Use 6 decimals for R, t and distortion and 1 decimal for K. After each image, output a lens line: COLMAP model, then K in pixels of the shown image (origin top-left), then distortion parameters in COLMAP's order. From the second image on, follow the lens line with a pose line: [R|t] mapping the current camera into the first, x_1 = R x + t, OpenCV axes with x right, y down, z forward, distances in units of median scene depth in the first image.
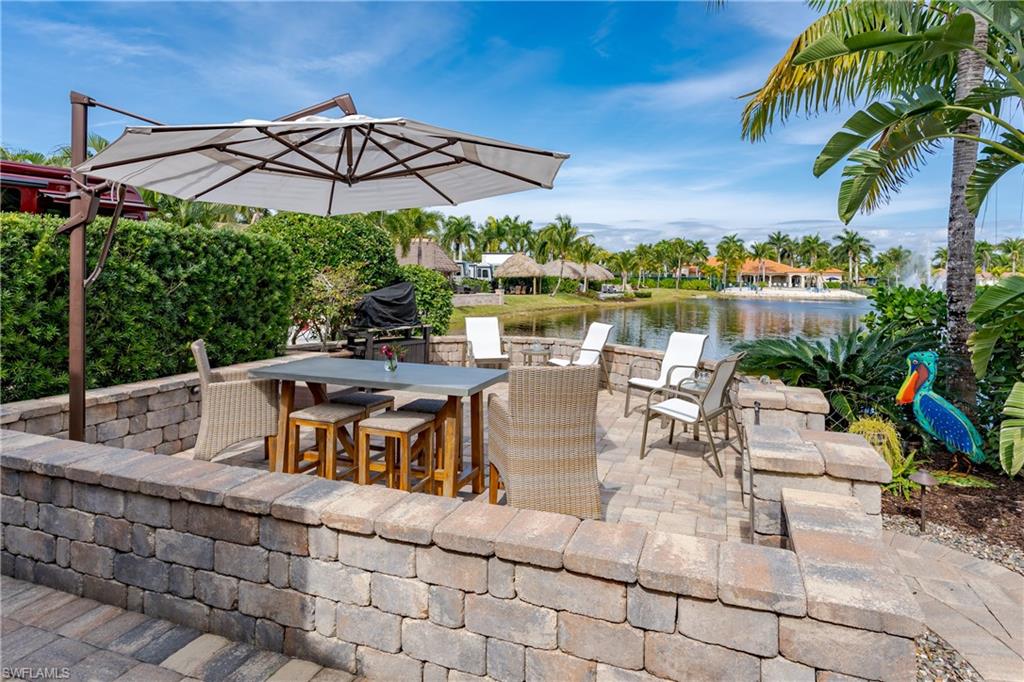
lens RADIAL K [[568.5, 0, 494.4], [0, 568.5, 344.5], [0, 0, 1]] dist [-0.031641, -0.000885]
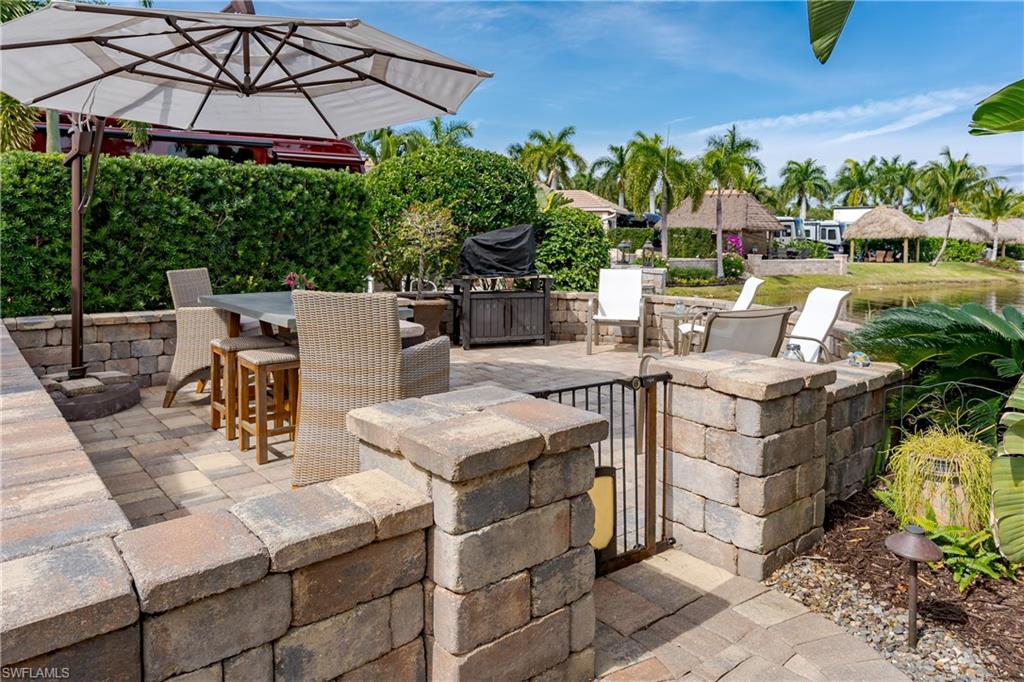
lens RADIAL K [[650.4, 0, 510.6], [0, 650.4, 345.0], [0, 0, 1]] dist [-0.005026, -0.004175]
pose [[0.863307, 0.075644, -0.498979, 0.496236], [-0.057644, 0.997013, 0.051412, 0.033170], [0.501377, -0.015621, 0.865088, 0.212825]]
